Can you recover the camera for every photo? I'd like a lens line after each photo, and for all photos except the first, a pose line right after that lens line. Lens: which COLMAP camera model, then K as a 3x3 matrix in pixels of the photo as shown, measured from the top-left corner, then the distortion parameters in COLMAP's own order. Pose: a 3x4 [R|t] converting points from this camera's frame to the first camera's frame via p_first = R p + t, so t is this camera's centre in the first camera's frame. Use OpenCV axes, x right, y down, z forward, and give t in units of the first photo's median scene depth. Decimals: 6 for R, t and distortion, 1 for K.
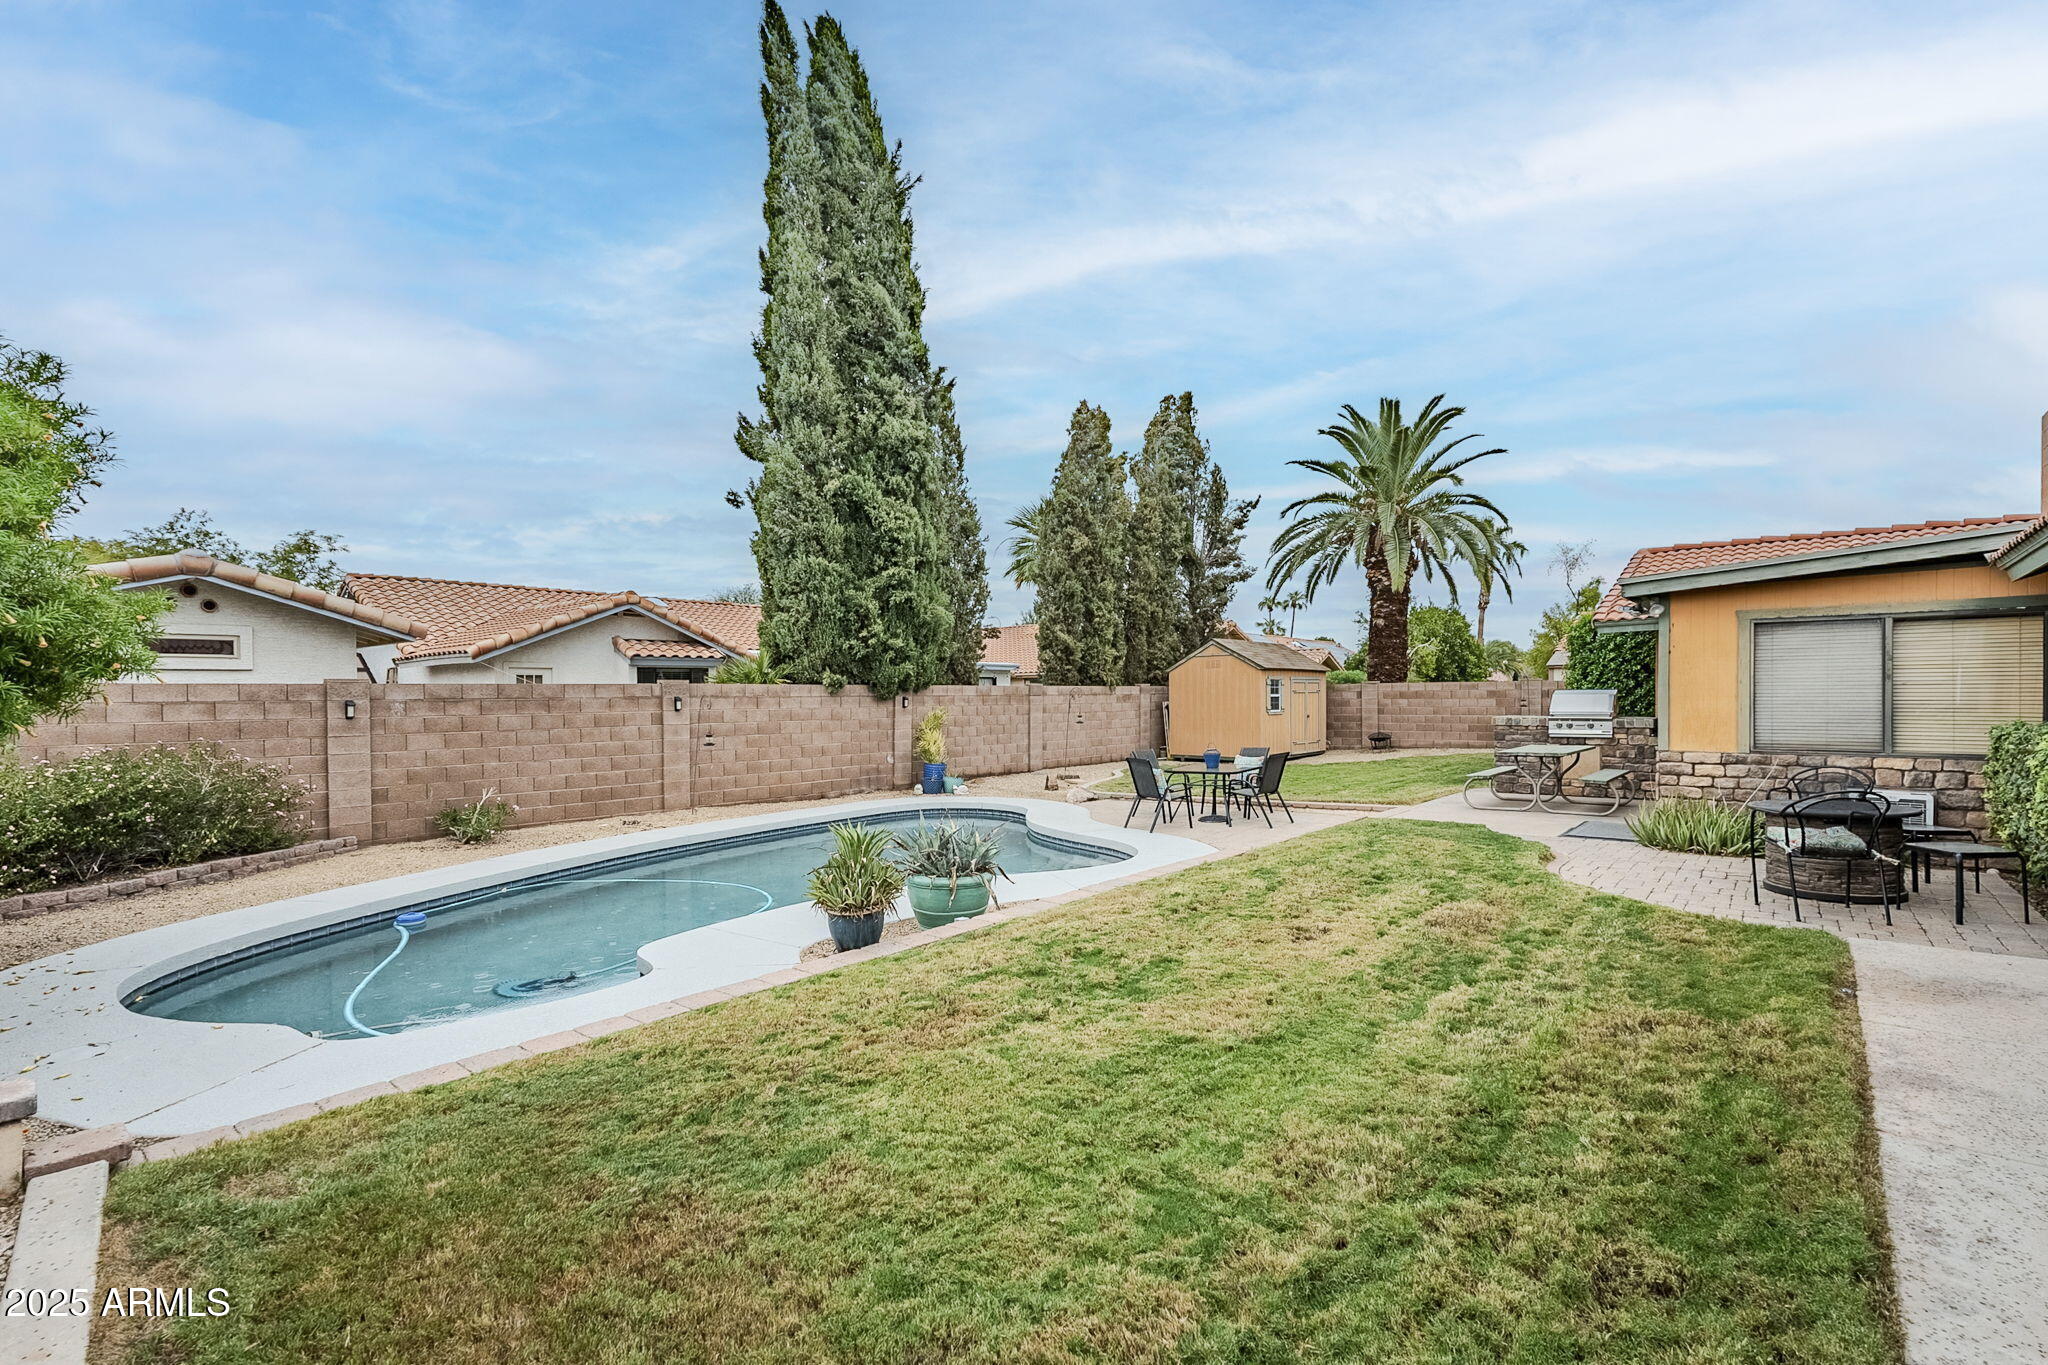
lens RADIAL K [[919.3, 0, 1024.3], [0, 919.3, 691.3], [0, 0, 1]] dist [0.000867, -0.001525]
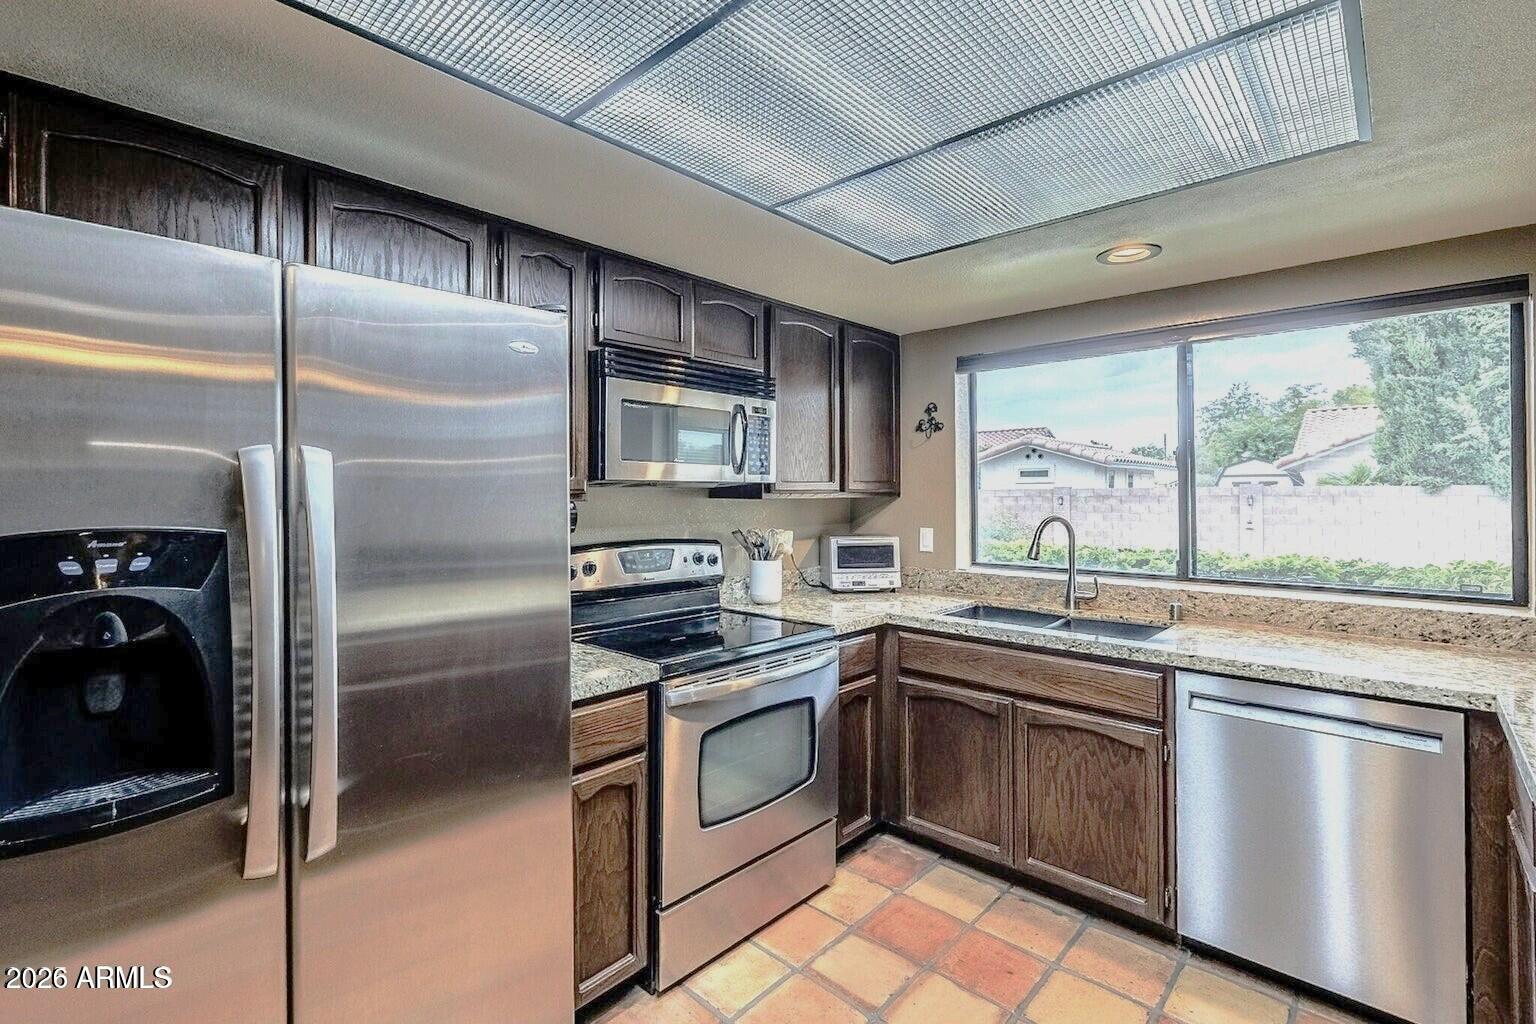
lens RADIAL K [[689.5, 0, 778.9], [0, 689.5, 488.5], [0, 0, 1]] dist [0.000867, -0.001525]
pose [[-0.013825, -0.004471, -0.999894, 0.661026], [0.004579, 0.999979, -0.004535, -0.003198], [0.999894, -0.004641, -0.013805, 0.241291]]
